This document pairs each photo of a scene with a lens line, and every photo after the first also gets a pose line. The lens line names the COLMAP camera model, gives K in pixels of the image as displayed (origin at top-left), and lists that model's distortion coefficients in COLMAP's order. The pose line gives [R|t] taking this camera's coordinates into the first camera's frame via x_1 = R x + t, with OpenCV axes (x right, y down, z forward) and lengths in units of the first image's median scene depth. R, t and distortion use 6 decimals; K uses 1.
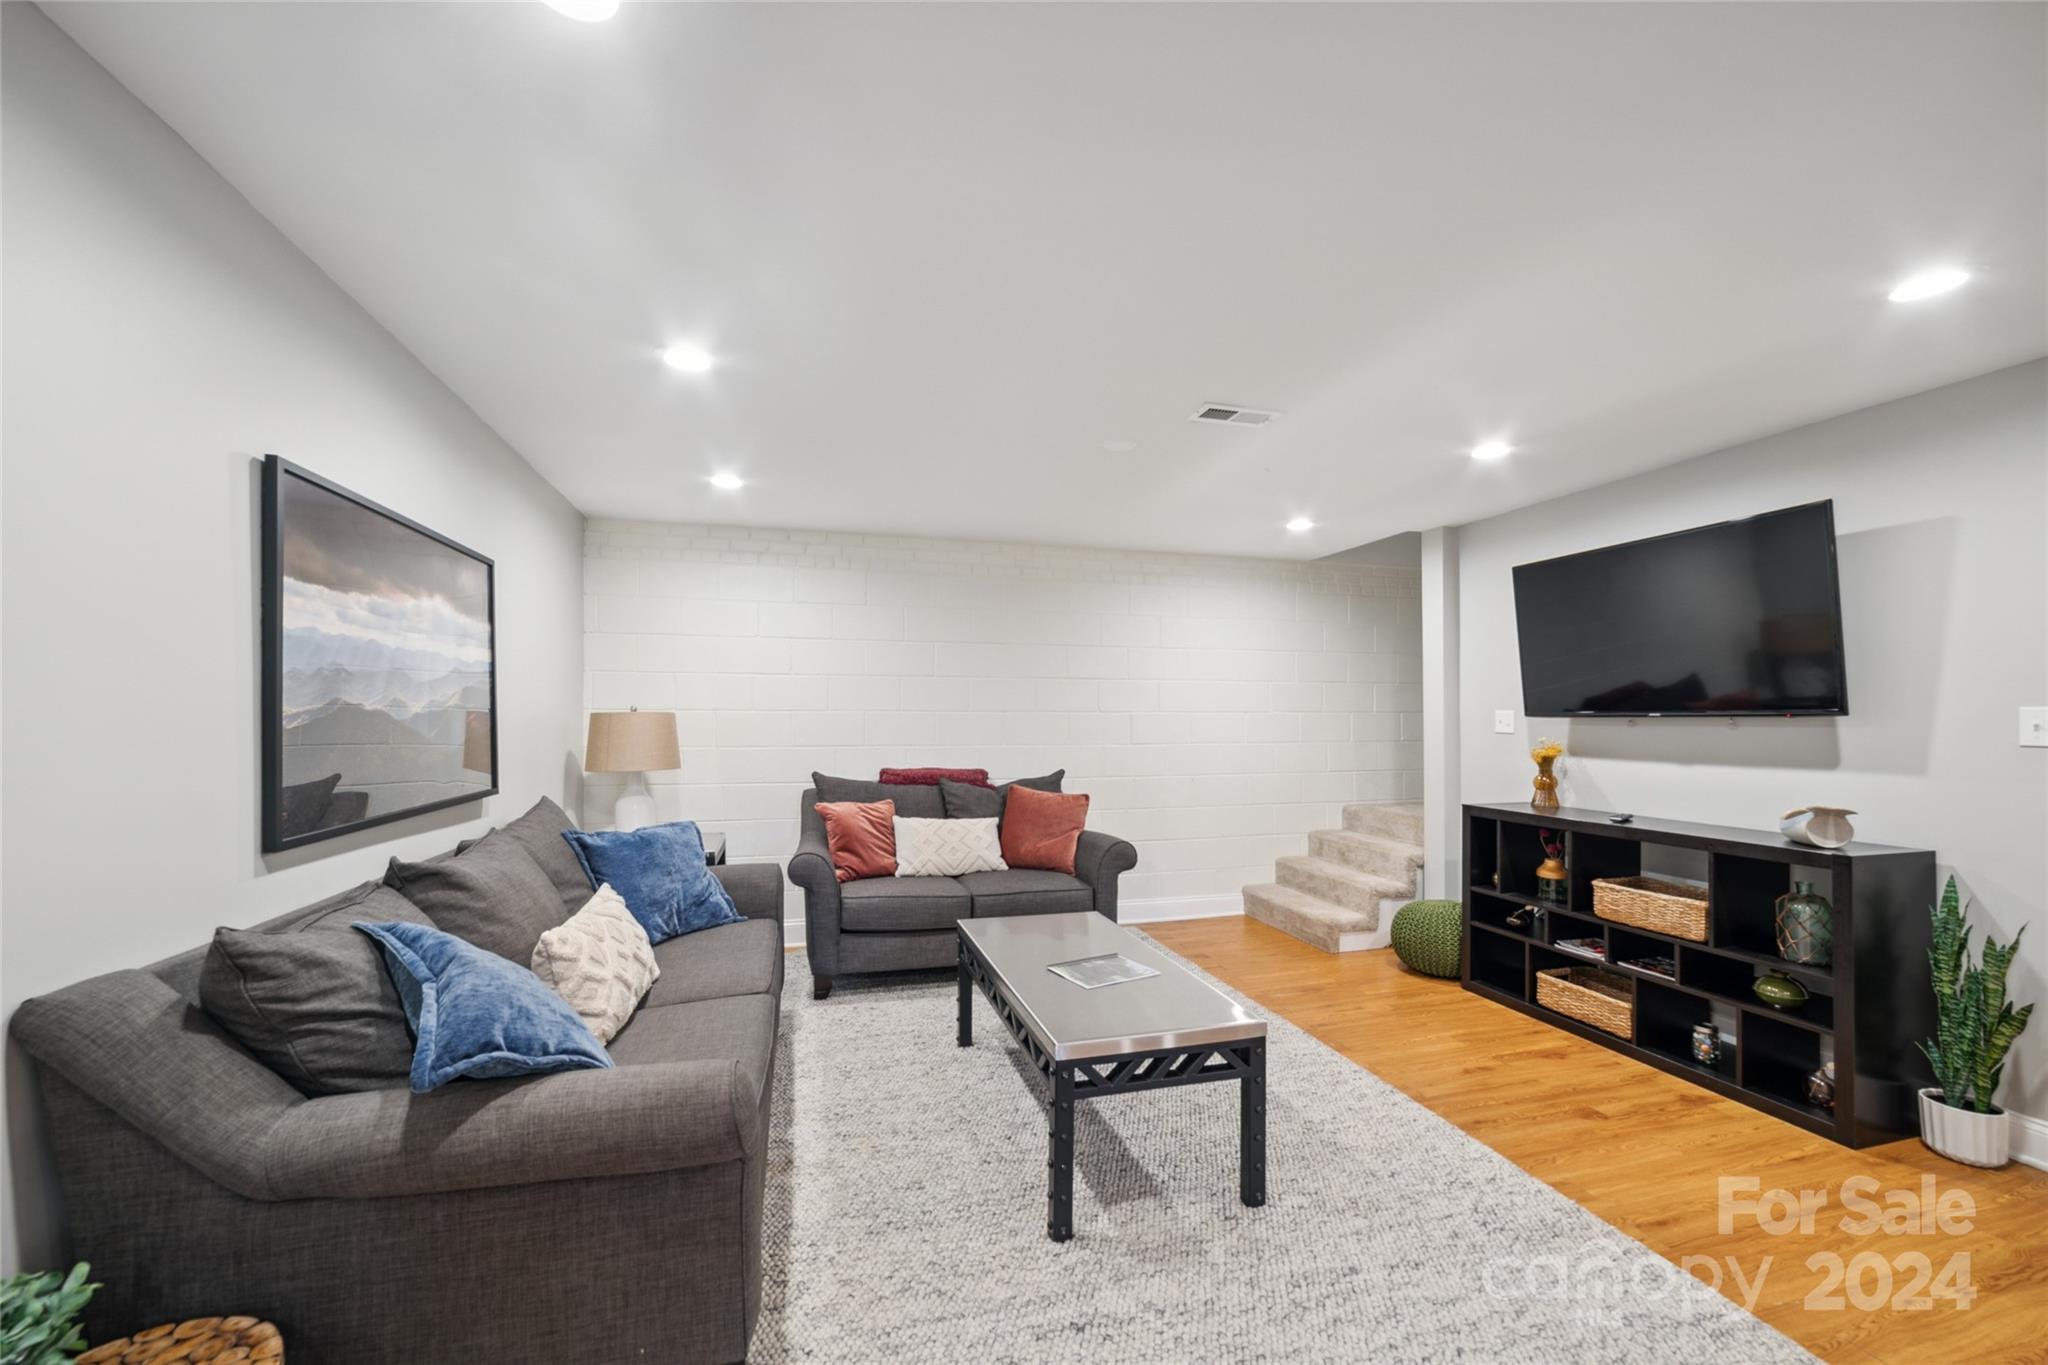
lens RADIAL K [[808.7, 0, 1029.2], [0, 808.7, 720.3], [0, 0, 1]] dist [-0.012478, 0.006002]
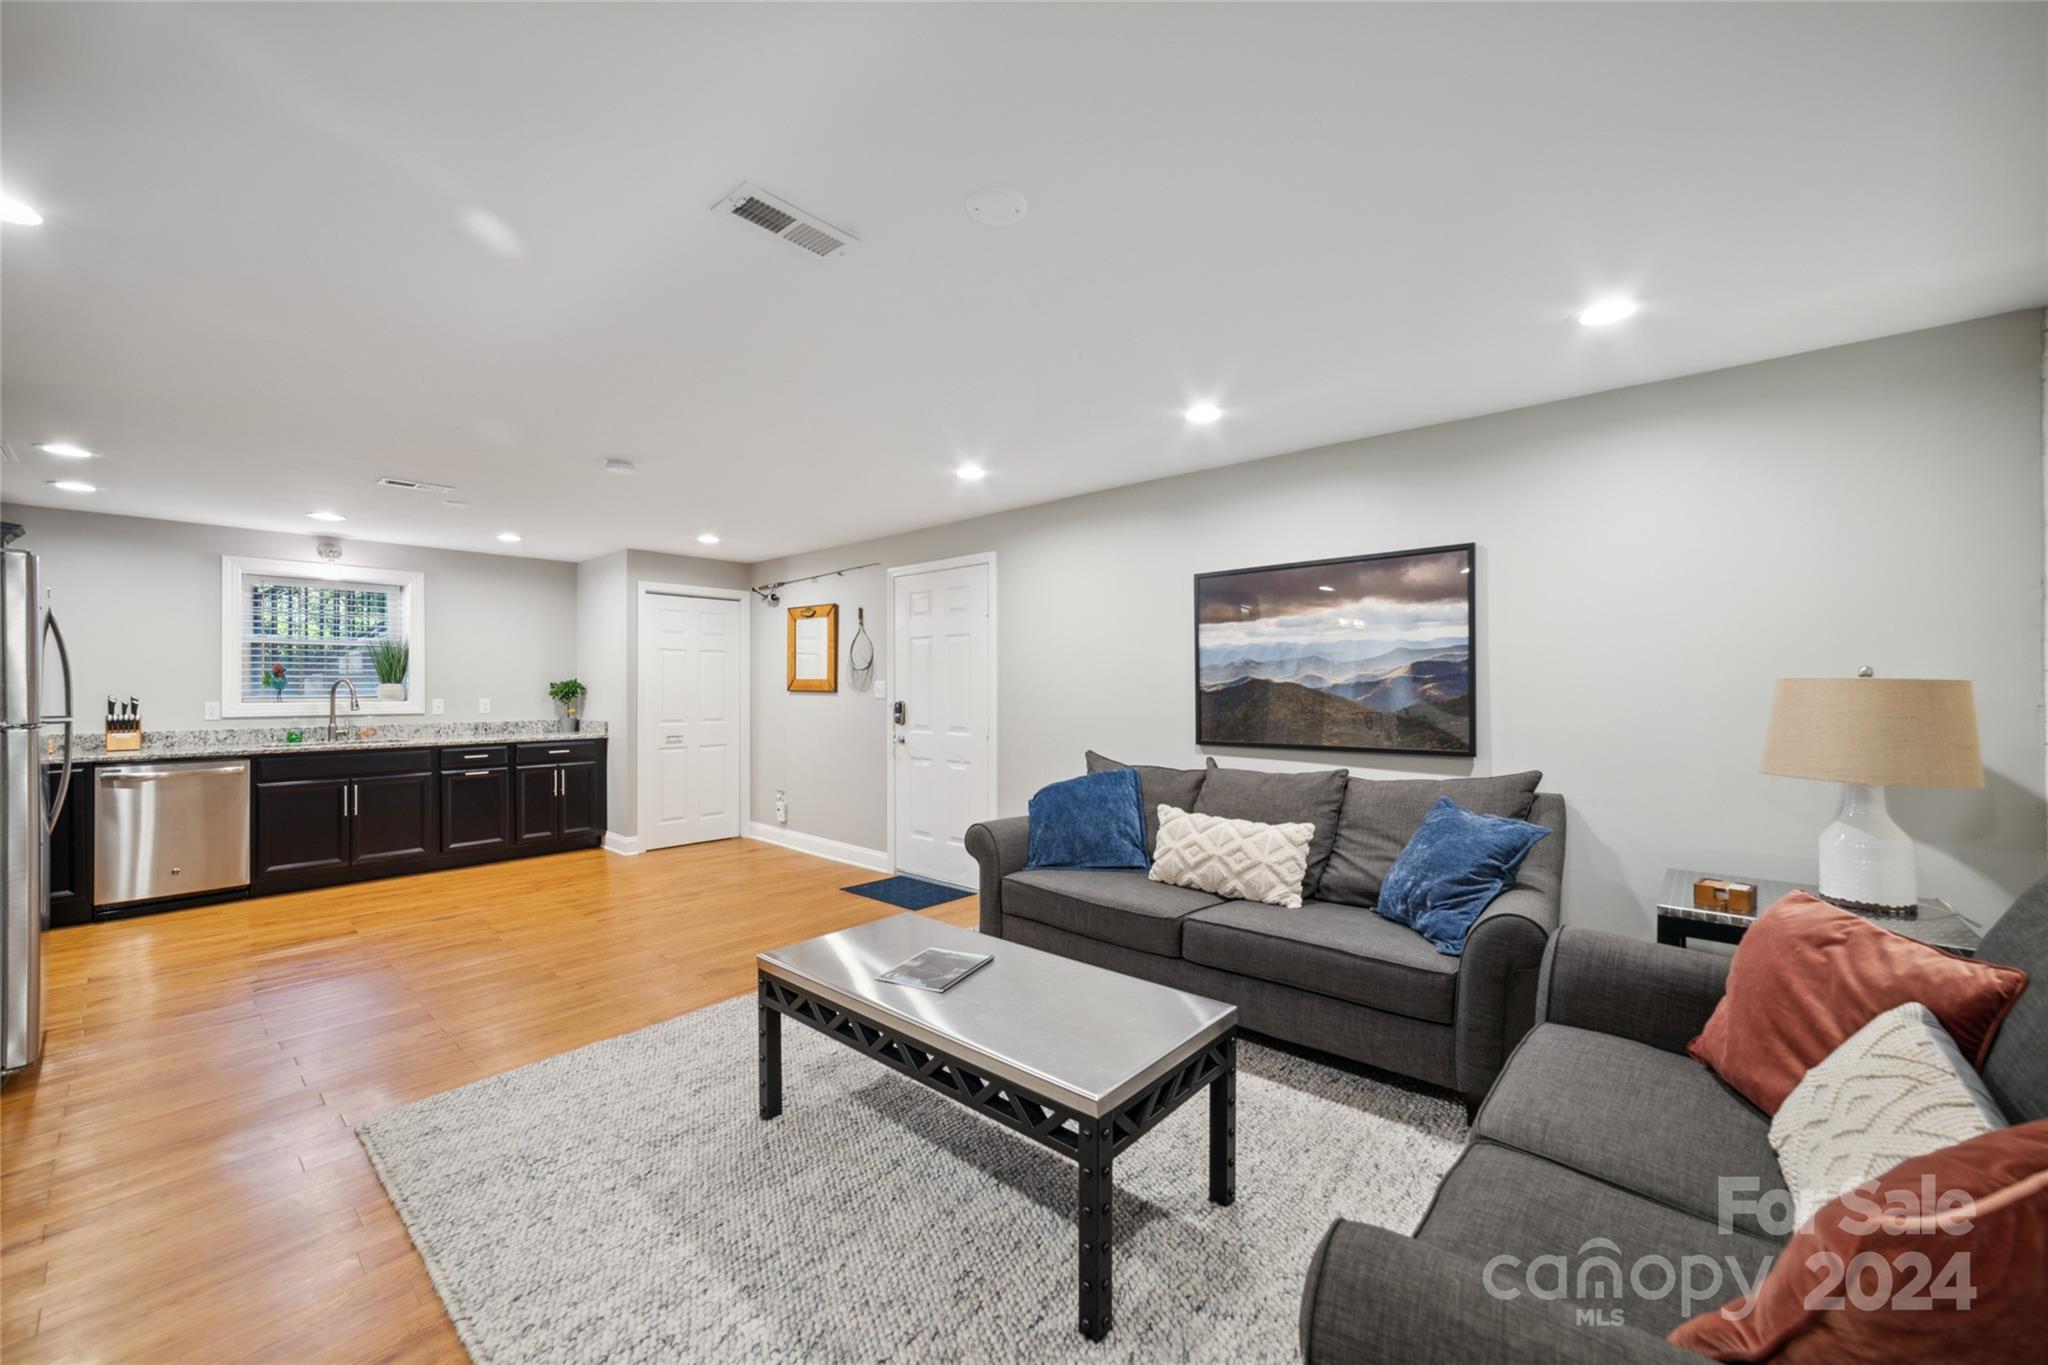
lens RADIAL K [[808.7, 0, 1054.4], [0, 808.7, 690.9], [0, 0, 1]] dist [-0.012478, 0.006002]
pose [[-0.826089, 0.004329, -0.563523, 0.418219], [0.000386, 0.999975, 0.007116, -0.005154], [0.563540, 0.005661, -0.826070, 1.559463]]
